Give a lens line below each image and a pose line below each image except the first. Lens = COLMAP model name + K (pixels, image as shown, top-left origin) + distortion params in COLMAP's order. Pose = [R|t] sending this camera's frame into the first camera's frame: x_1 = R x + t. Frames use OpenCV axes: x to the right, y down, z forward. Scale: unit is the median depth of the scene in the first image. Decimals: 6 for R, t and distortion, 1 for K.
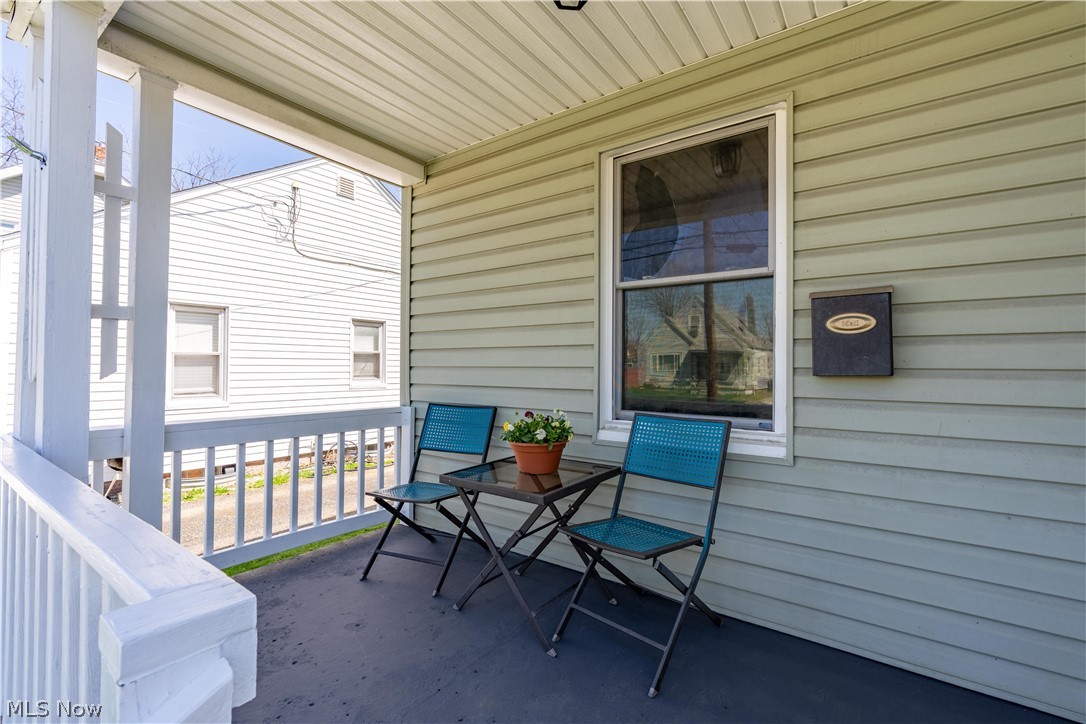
lens RADIAL K [[493.2, 0, 531.8], [0, 493.2, 364.8], [0, 0, 1]] dist [-0.005321, -0.000949]
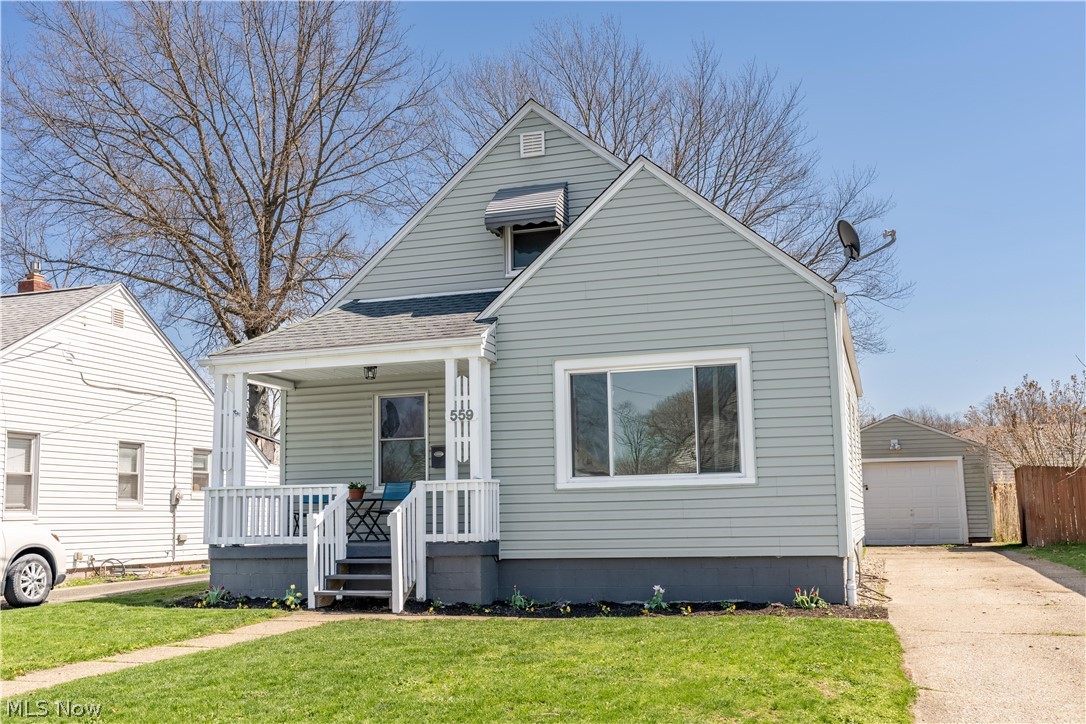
lens RADIAL K [[1097.2, 0, 546.3], [0, 1097.2, 356.0], [0, 0, 1]] dist [0.002703, 0.000000]
pose [[0.941023, 0.023679, 0.337513, -1.078296], [0.025458, 0.989765, -0.140420, 0.277214], [-0.337384, 0.140731, 0.930788, -5.328131]]
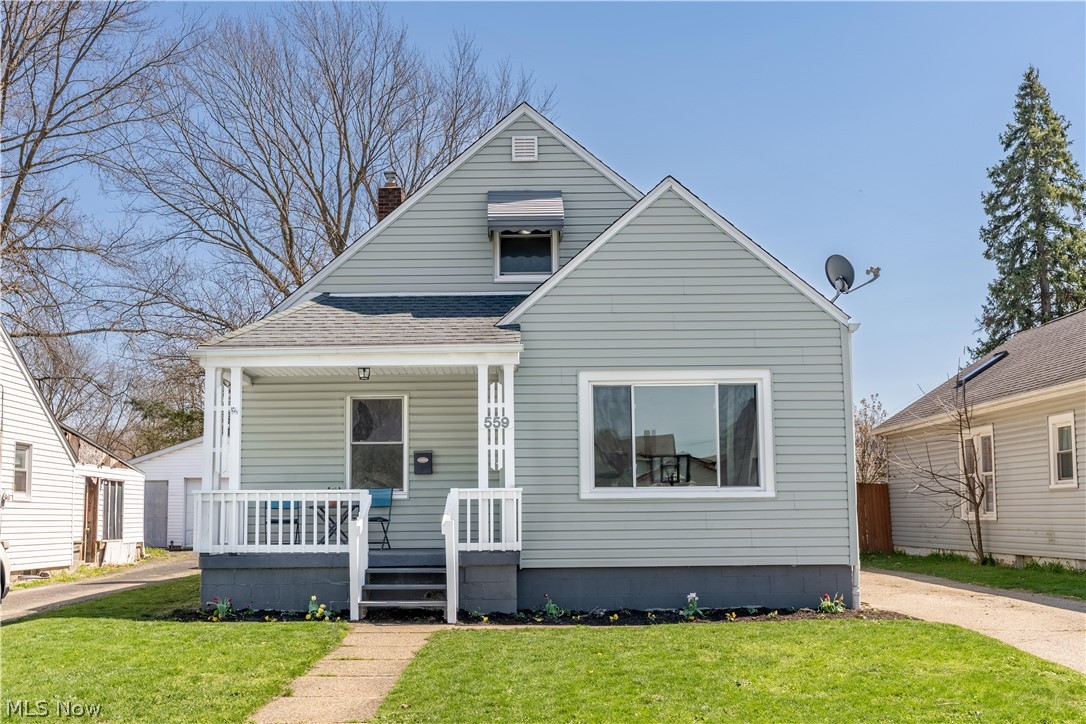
lens RADIAL K [[1168.9, 0, 537.6], [0, 1168.9, 371.5], [0, 0, 1]] dist [0.003771, 0.000000]
pose [[0.790095, 0.063186, 0.609719, -2.954551], [0.013035, 0.992716, -0.119768, 0.231905], [-0.612846, 0.102575, 0.783516, -4.703800]]
